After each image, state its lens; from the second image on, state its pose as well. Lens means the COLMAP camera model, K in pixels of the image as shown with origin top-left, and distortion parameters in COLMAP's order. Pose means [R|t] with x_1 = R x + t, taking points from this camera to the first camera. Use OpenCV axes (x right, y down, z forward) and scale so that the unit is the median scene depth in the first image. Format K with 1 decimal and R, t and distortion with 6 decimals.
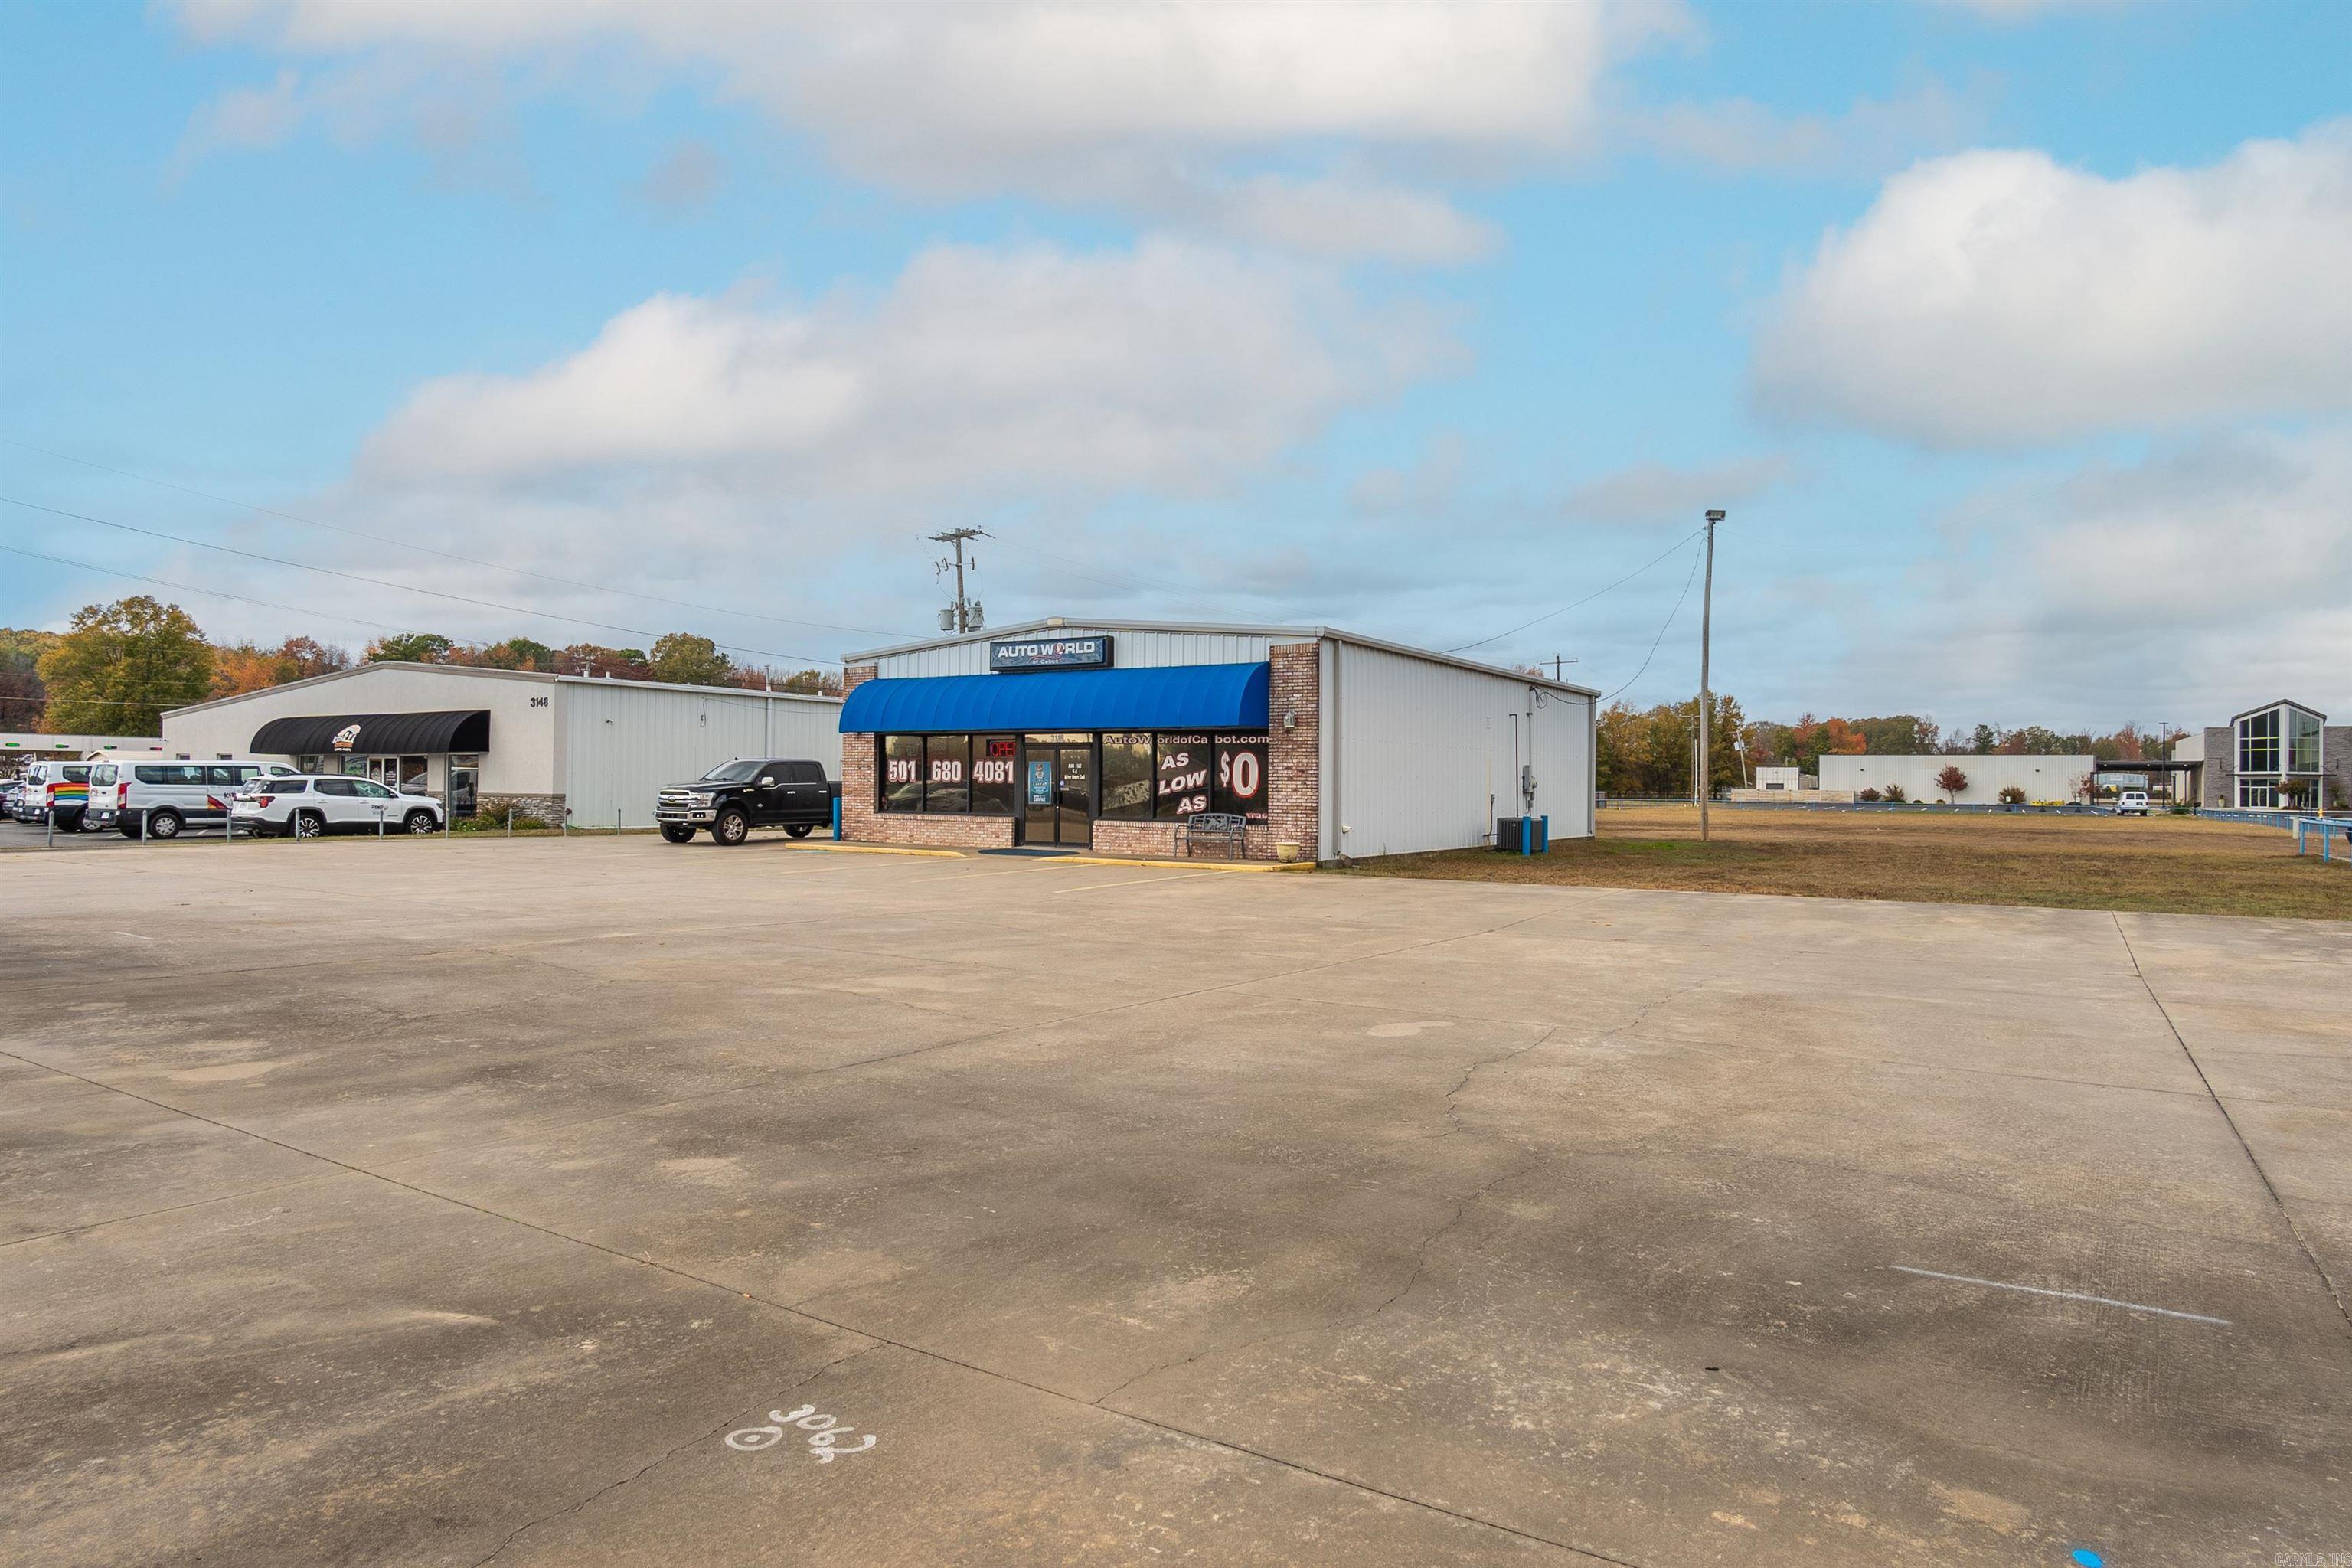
lens RADIAL K [[1301.0, 0, 1200.1], [0, 1301.0, 781.3], [0, 0, 1]] dist [-0.023382, -0.000179]
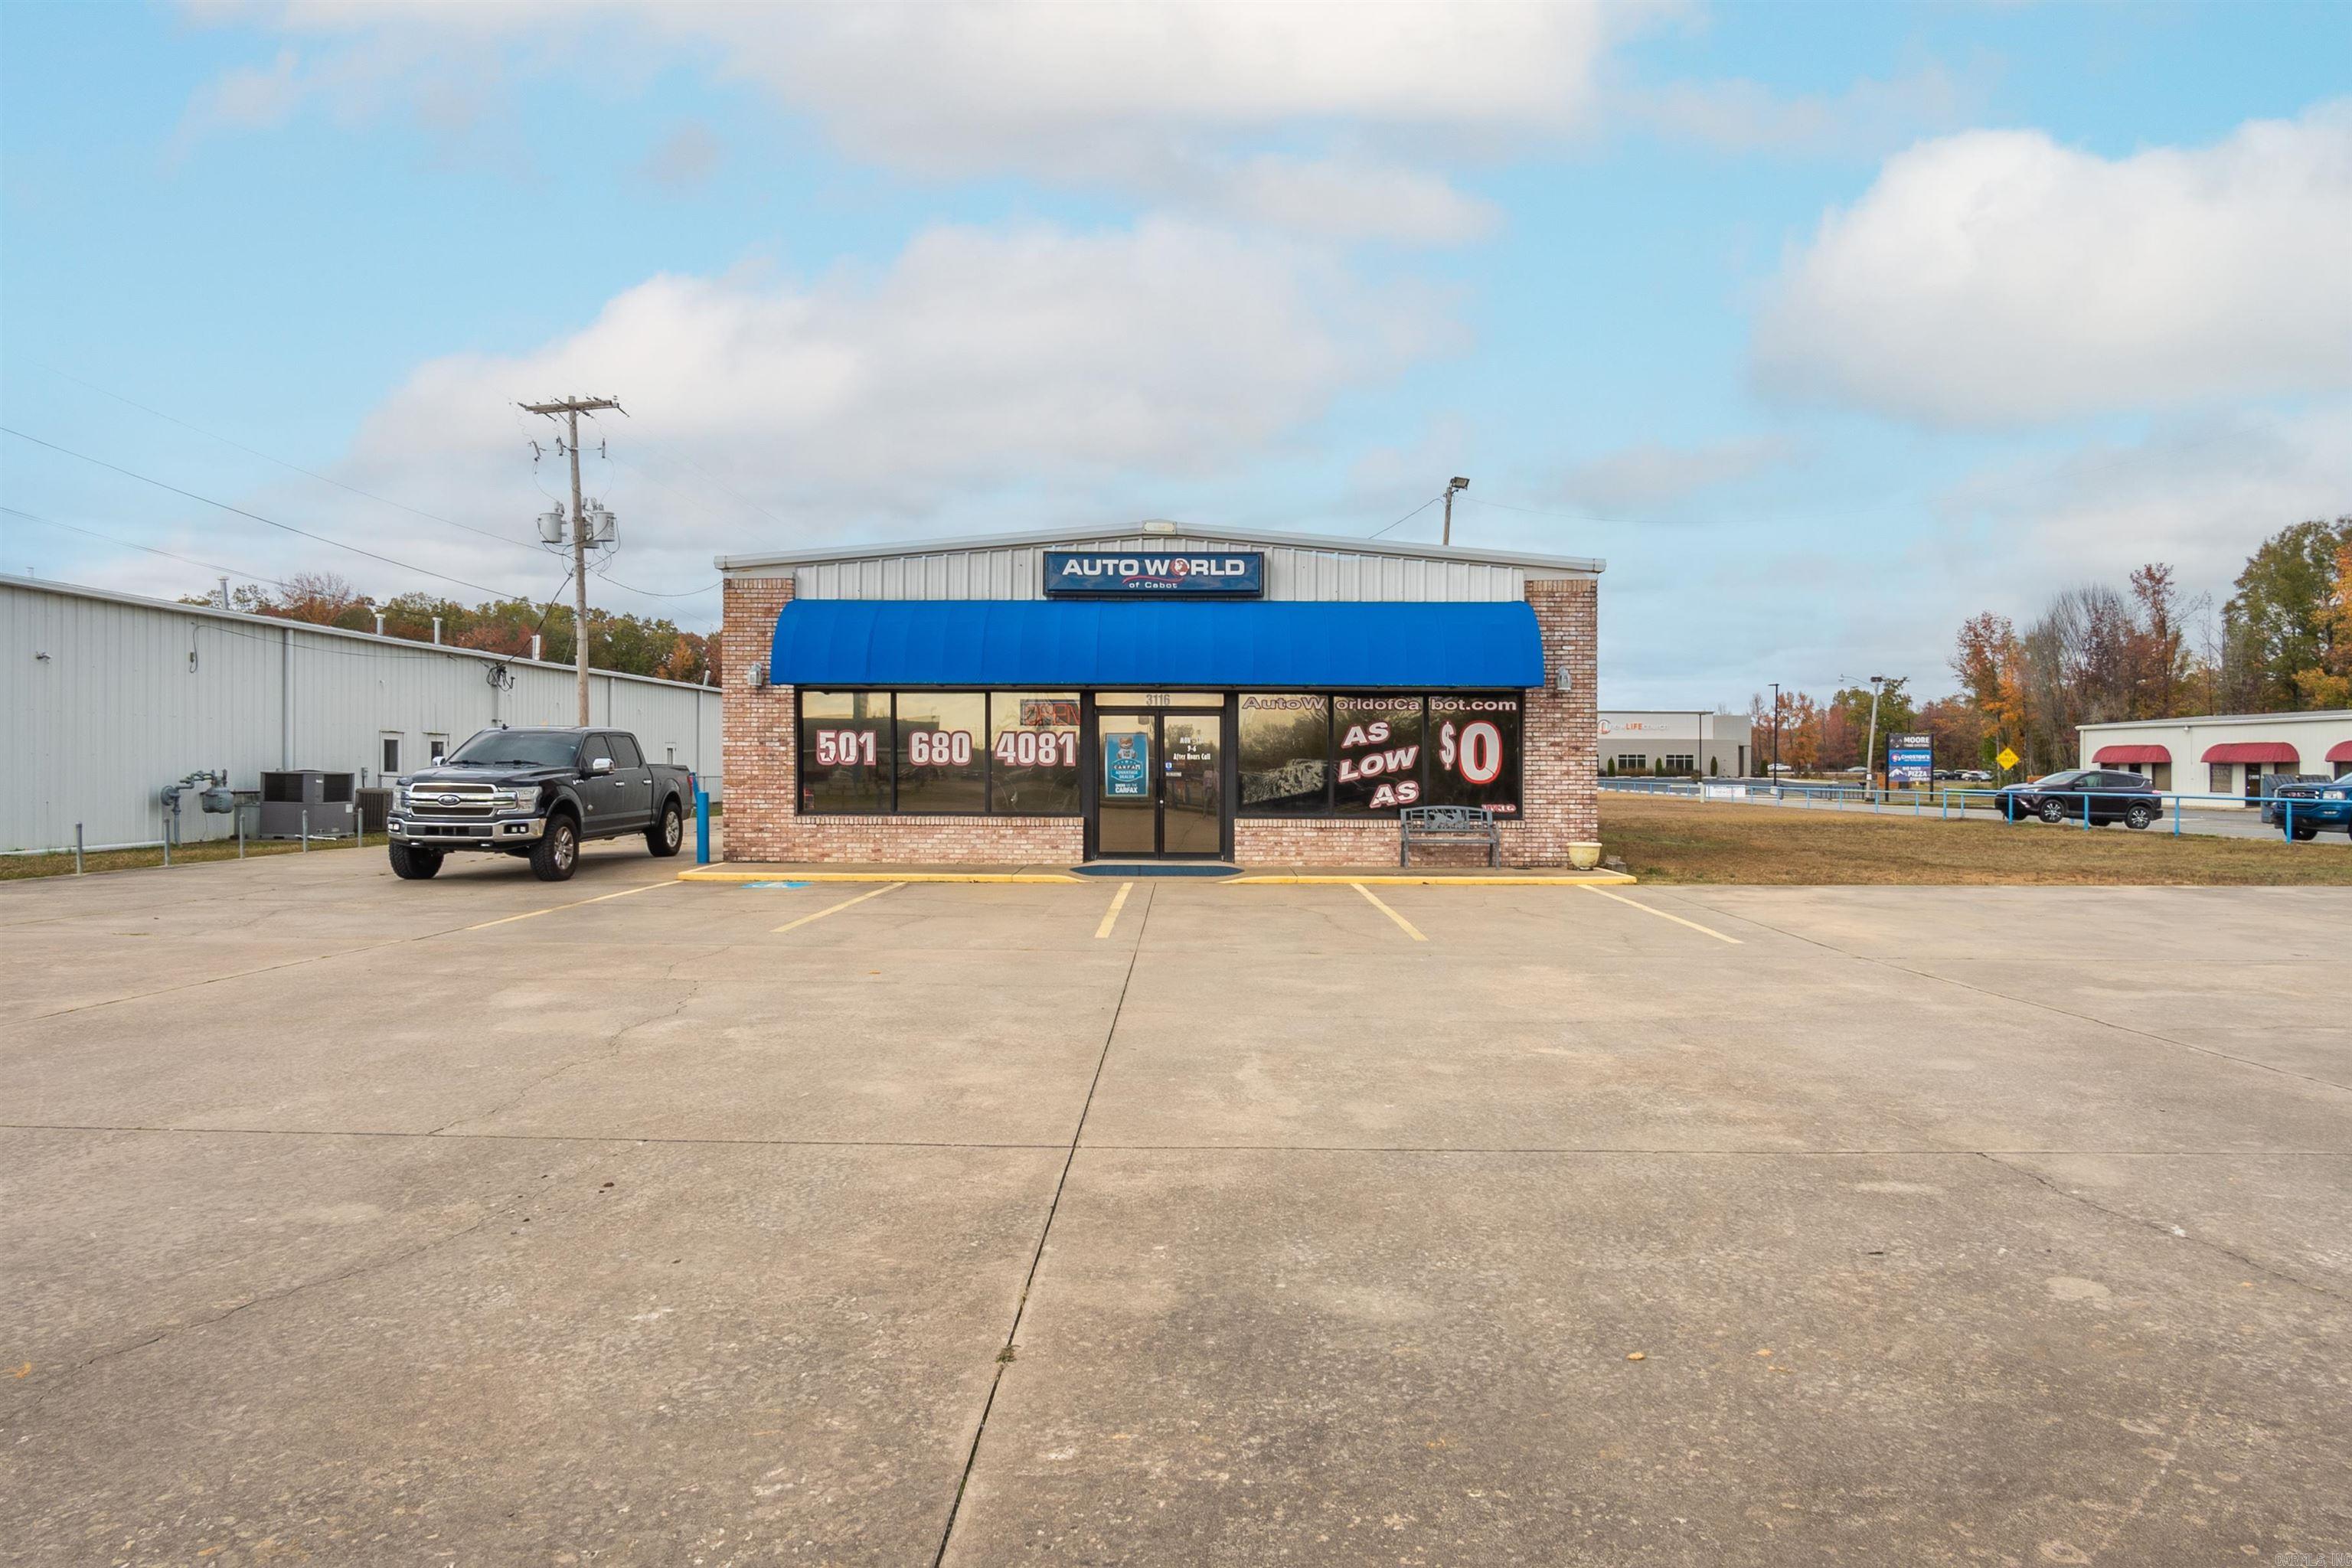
lens RADIAL K [[1301.0, 0, 1162.7], [0, 1301.0, 788.6], [0, 0, 1]] dist [-0.023382, -0.000179]
pose [[0.865066, -0.016744, 0.501379, -0.465760], [0.003825, 0.999634, 0.026784, -0.004984], [-0.501644, -0.021253, 0.864813, 0.426224]]
